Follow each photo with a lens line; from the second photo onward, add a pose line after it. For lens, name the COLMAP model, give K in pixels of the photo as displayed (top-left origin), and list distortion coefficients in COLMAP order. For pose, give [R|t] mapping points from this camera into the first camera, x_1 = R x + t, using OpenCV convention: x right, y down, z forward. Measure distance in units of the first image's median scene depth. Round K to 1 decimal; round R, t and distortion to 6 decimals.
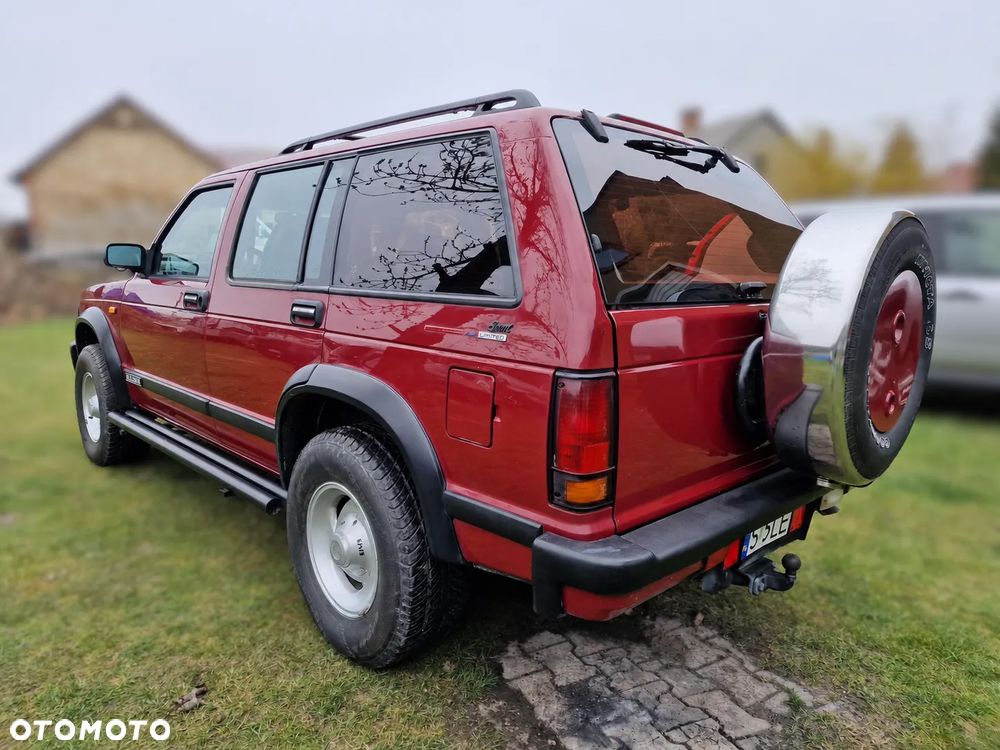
lens RADIAL K [[722.6, 0, 488.7], [0, 722.6, 361.0], [0, 0, 1]] dist [0.013480, -0.000716]
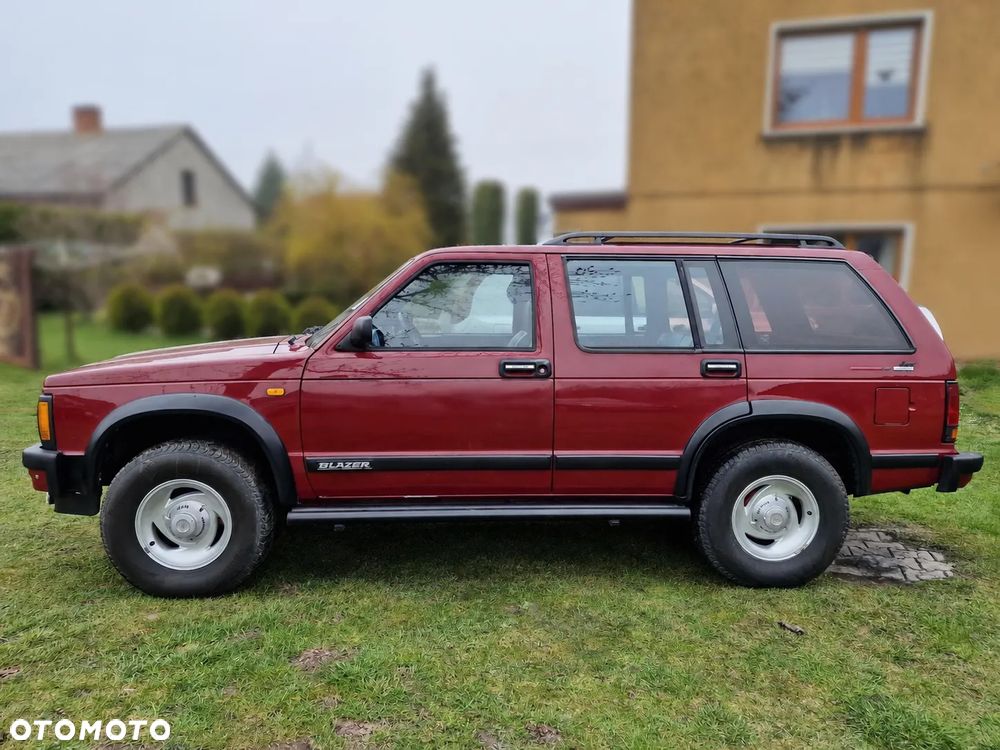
lens RADIAL K [[778.1, 0, 532.2], [0, 778.1, 372.4], [0, 0, 1]] dist [0.006680, 0.005238]
pose [[0.617135, -0.089554, 0.781744, -1.789379], [0.106637, 0.993855, 0.029670, -0.152620], [-0.779598, 0.065053, 0.622893, 0.352824]]
